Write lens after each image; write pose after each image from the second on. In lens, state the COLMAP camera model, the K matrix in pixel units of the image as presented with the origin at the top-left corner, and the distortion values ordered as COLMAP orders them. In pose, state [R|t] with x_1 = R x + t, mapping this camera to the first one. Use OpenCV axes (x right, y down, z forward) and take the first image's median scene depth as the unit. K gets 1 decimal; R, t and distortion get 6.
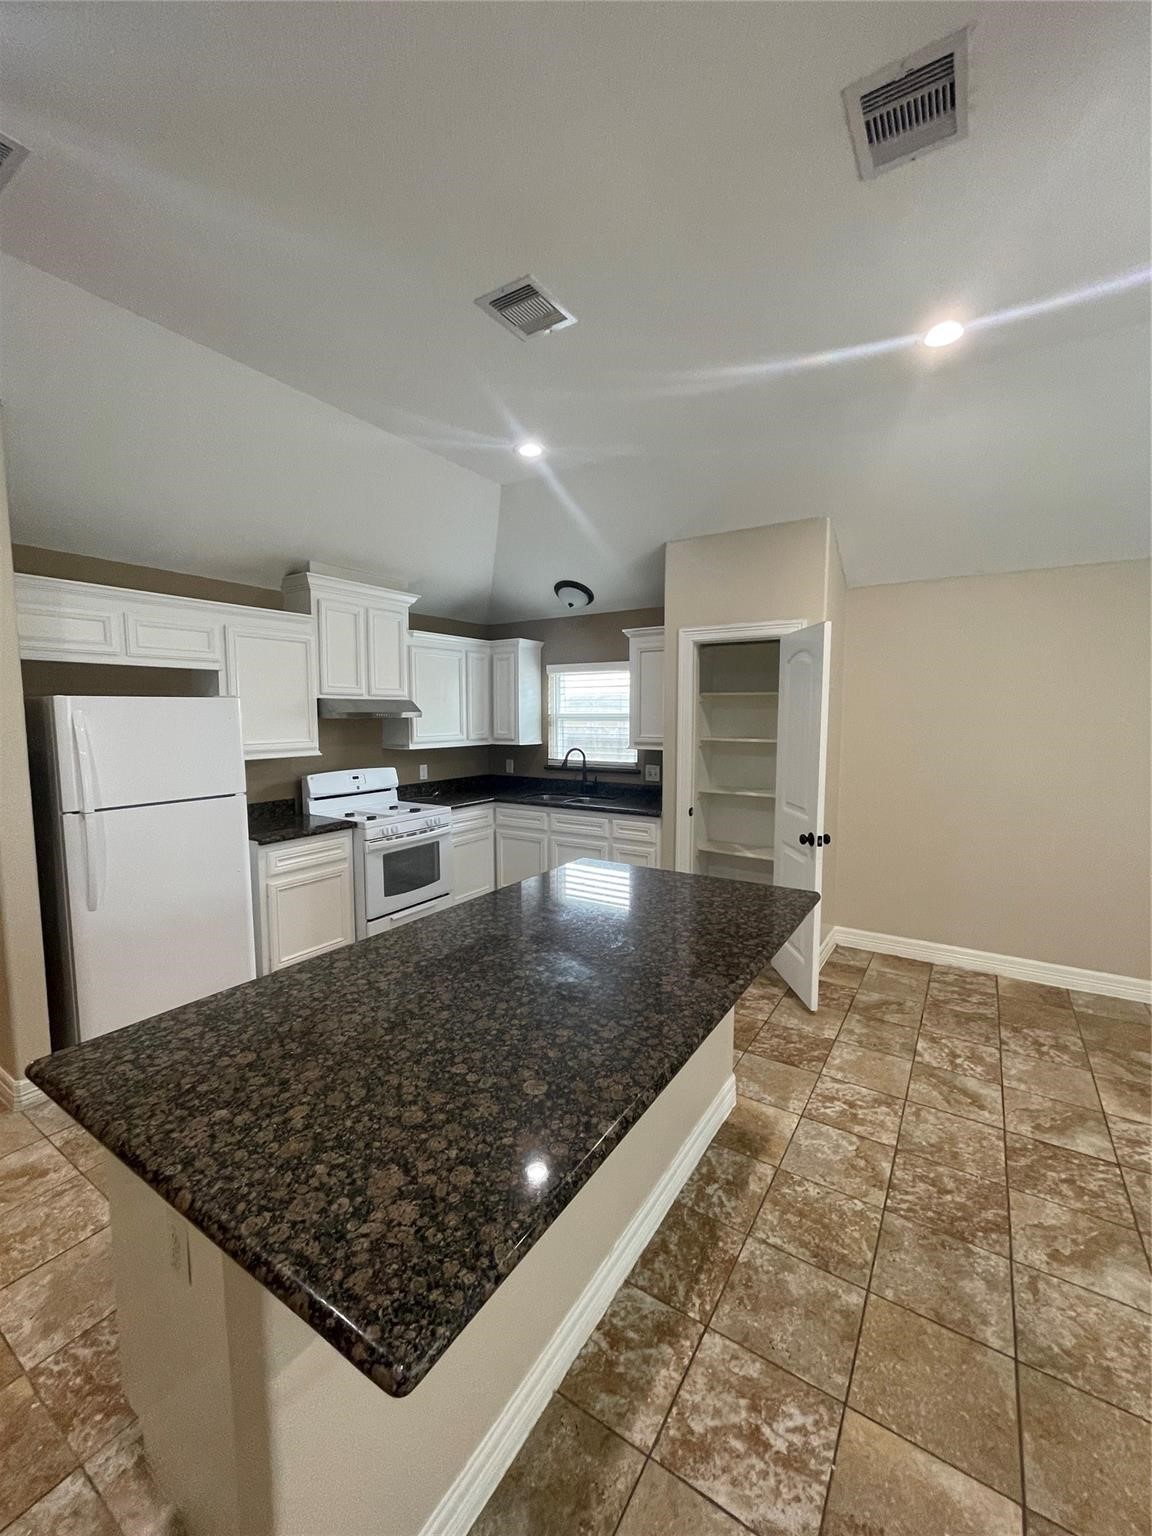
lens RADIAL K [[615.8, 0, 576.8], [0, 615.8, 767.4], [0, 0, 1]] dist [-0.006030, 0.000154]
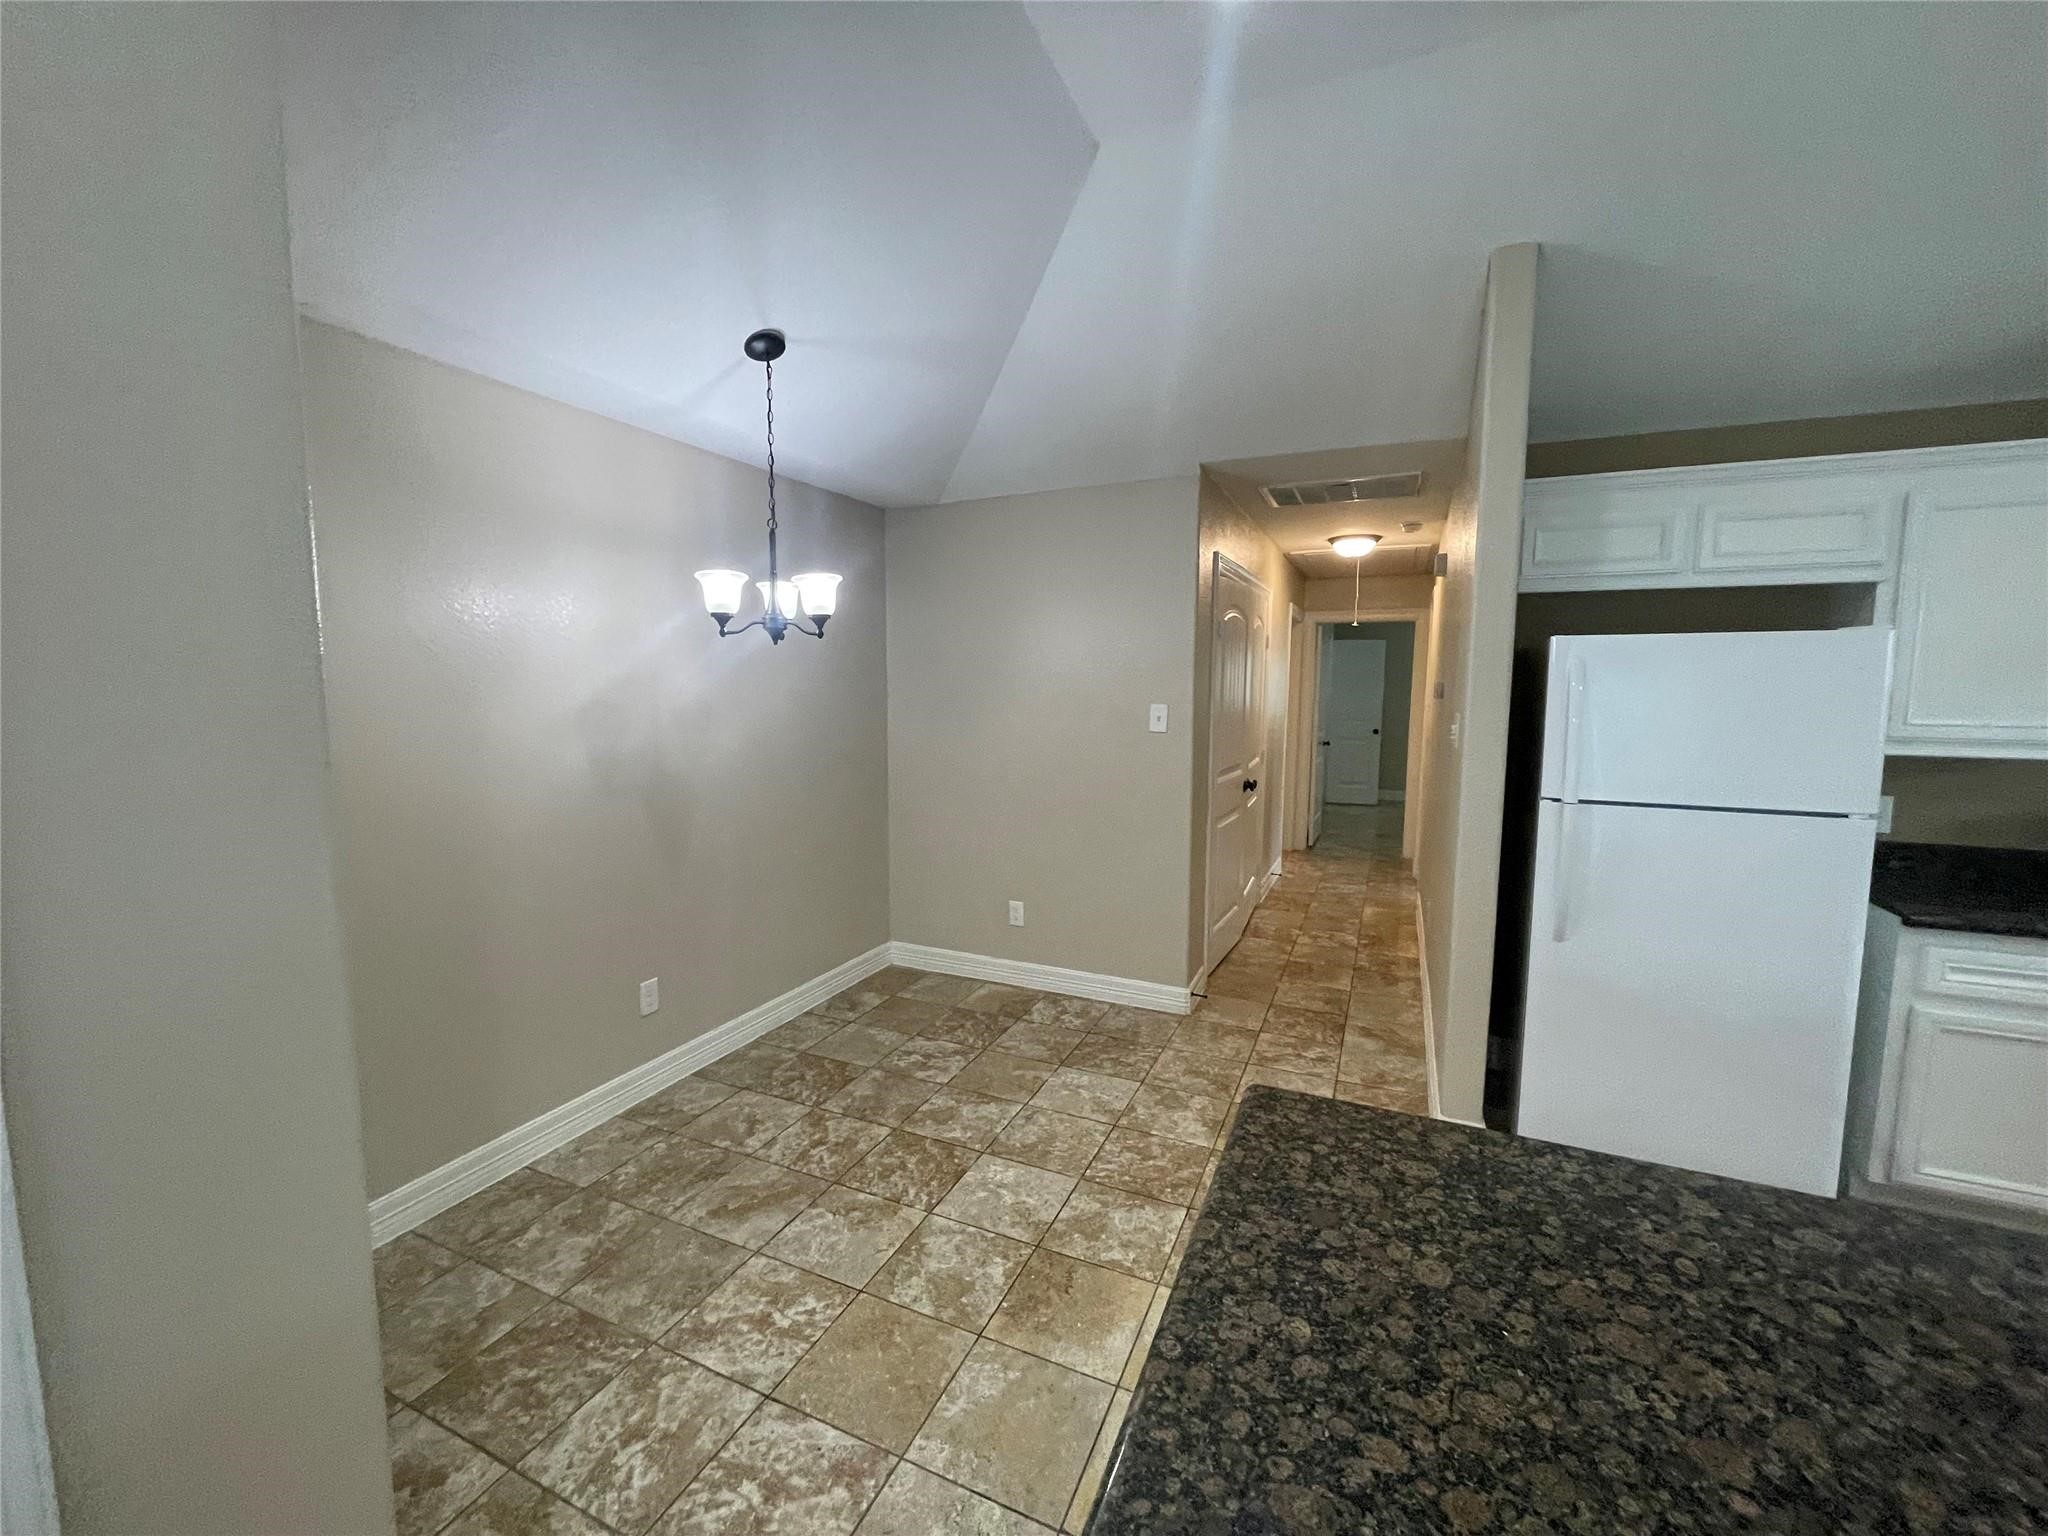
lens RADIAL K [[821.0, 0, 1031.1], [0, 821.0, 771.4], [0, 0, 1]] dist [-0.006030, 0.000154]
pose [[0.148620, 0.108368, -0.982939, 0.039117], [-0.093211, 0.991087, 0.095173, 0.010609], [0.984492, 0.077476, 0.157396, 0.405512]]
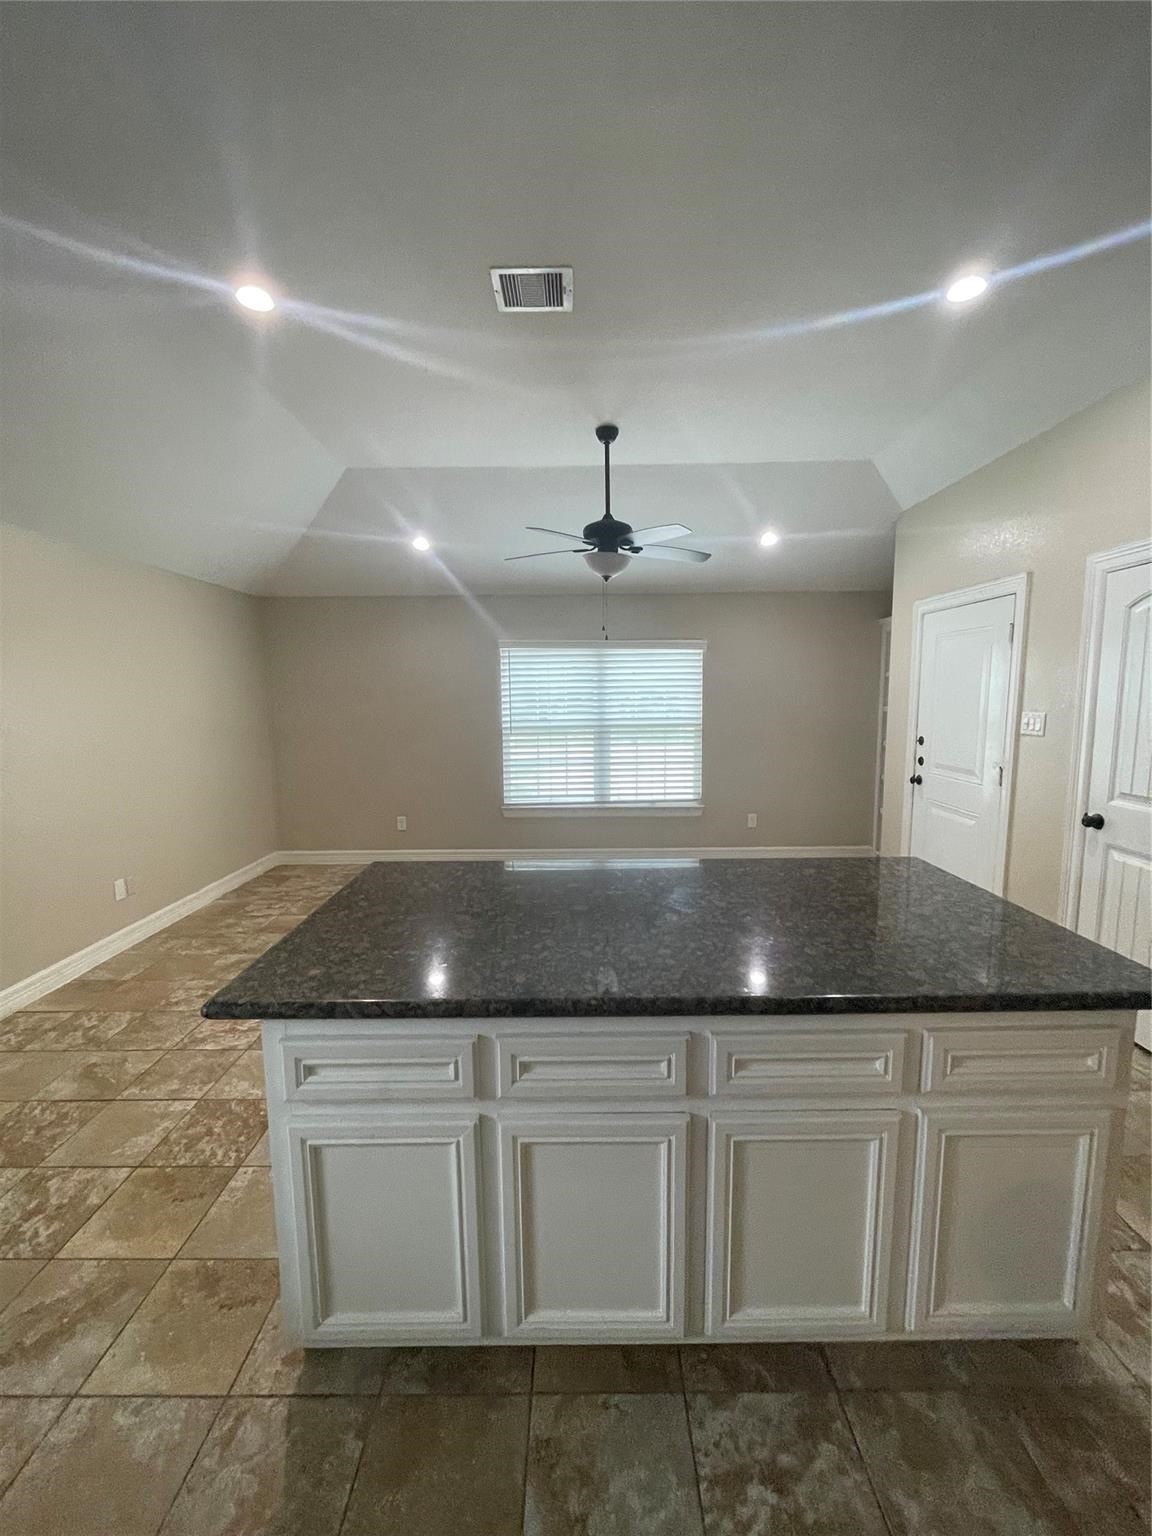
lens RADIAL K [[615.8, 0, 584.1], [0, 615.8, 771.8], [0, 0, 1]] dist [-0.006030, 0.000154]
pose [[-0.547367, -0.100319, 0.830858, -0.884602], [0.085356, 0.980920, 0.174670, -0.119873], [-0.832529, 0.166527, -0.528361, 1.815653]]
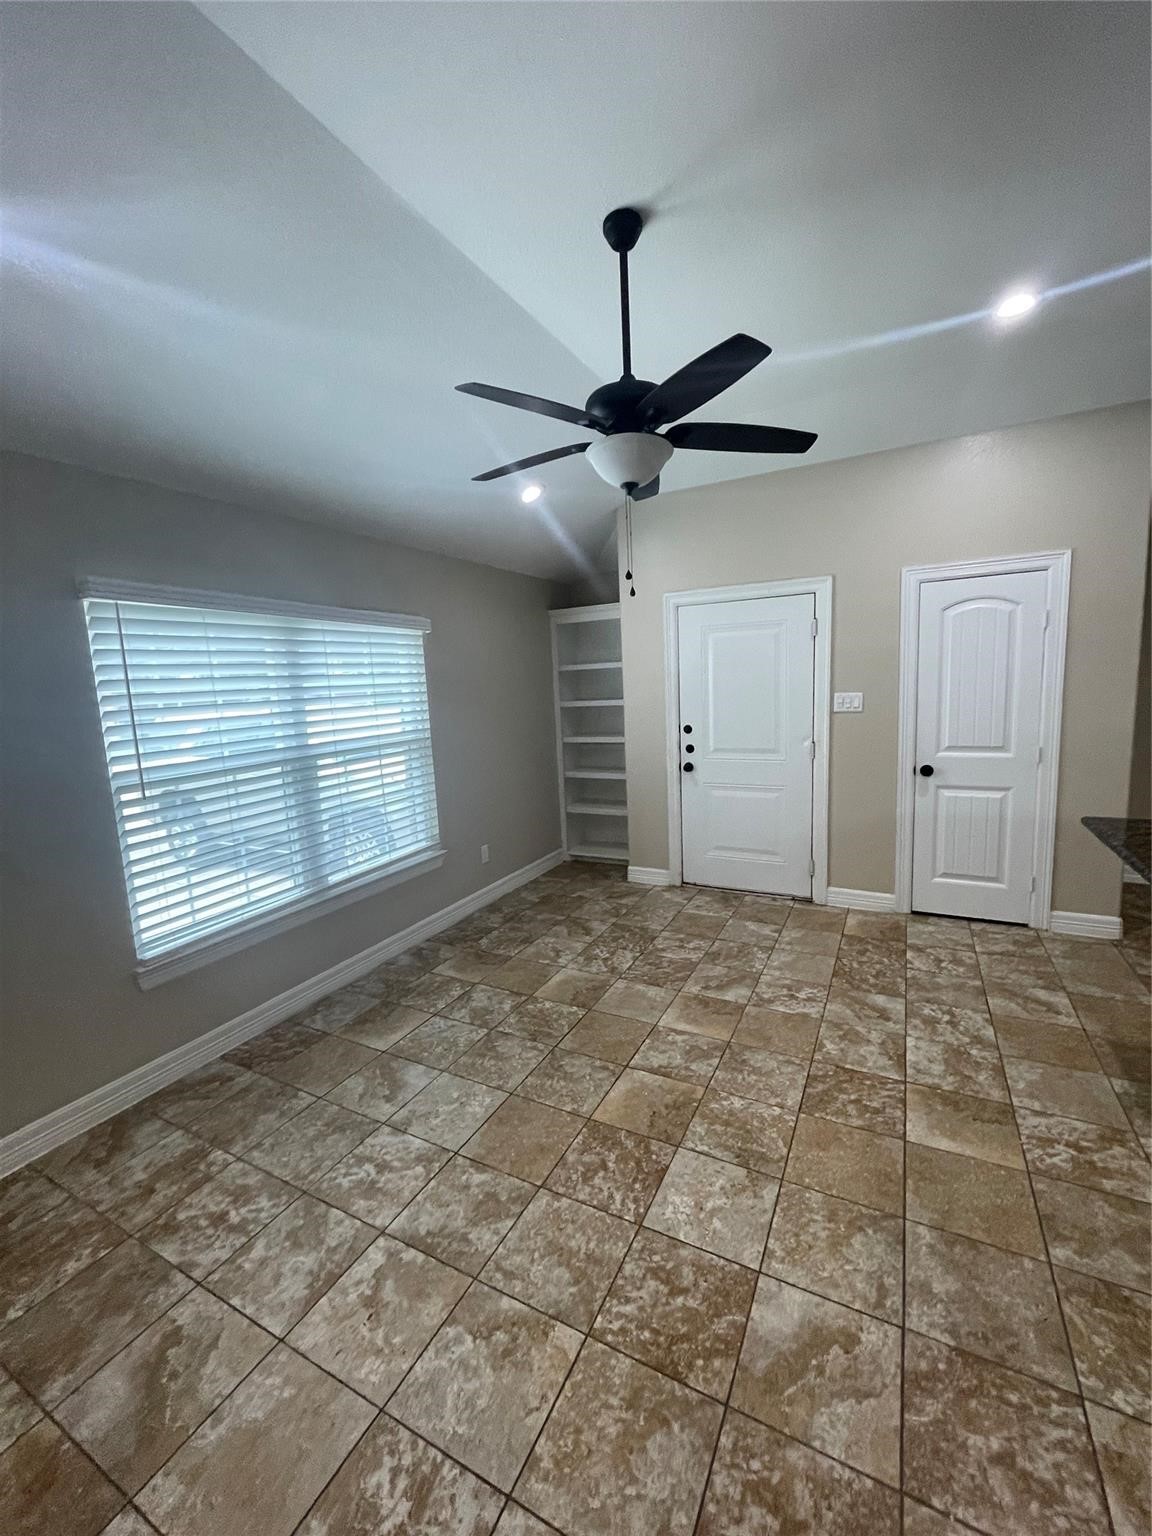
lens RADIAL K [[615.8, 0, 575.6], [0, 615.8, 769.6], [0, 0, 1]] dist [-0.006030, 0.000154]
pose [[-0.994955, 0.056967, -0.082575, 1.354640], [0.036511, 0.972304, 0.230849, -0.141027], [0.093439, 0.226669, -0.969479, 1.830634]]
